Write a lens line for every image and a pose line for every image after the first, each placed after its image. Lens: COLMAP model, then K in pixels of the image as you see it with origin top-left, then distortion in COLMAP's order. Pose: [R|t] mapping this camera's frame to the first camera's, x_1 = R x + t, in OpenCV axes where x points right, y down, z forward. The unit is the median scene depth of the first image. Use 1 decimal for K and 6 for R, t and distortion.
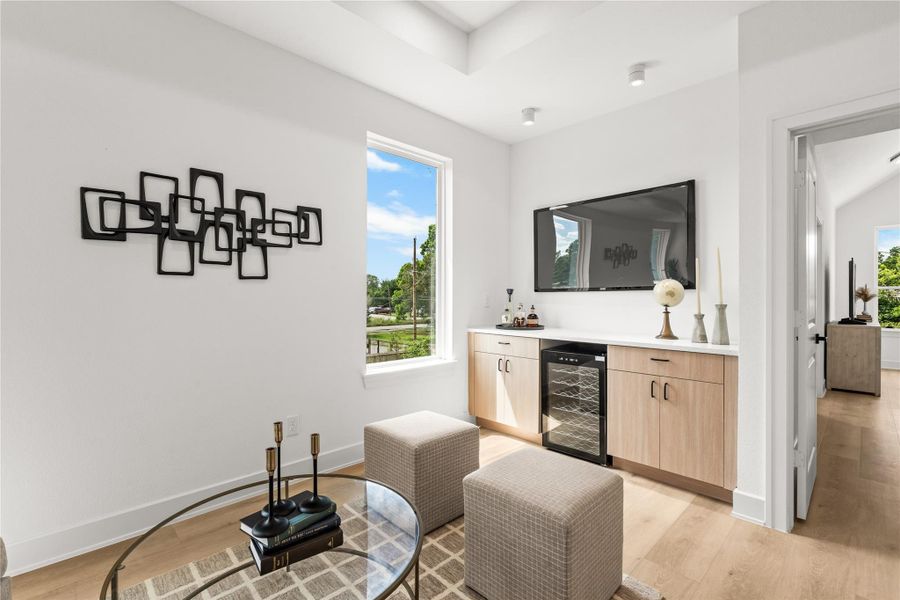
lens RADIAL K [[404.9, 0, 451.5], [0, 404.9, 298.5], [0, 0, 1]] dist [-0.002721, 0.000518]
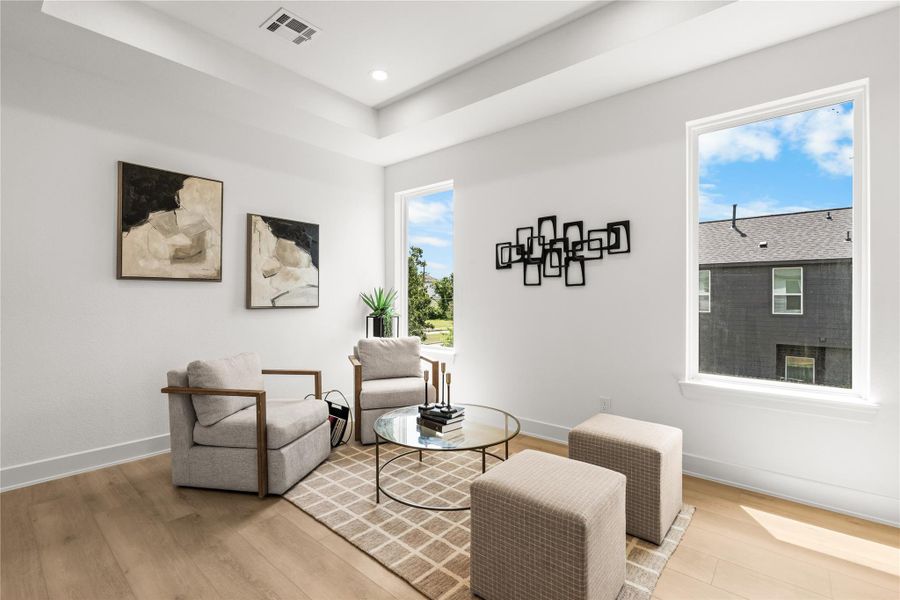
lens RADIAL K [[404.9, 0, 451.5], [0, 404.9, 298.5], [0, 0, 1]] dist [-0.002721, 0.000518]
pose [[0.095999, 0.004515, -0.995371, 0.851616], [-0.005221, 0.999978, 0.004033, -0.009022], [0.995368, 0.004810, 0.096021, 0.469159]]
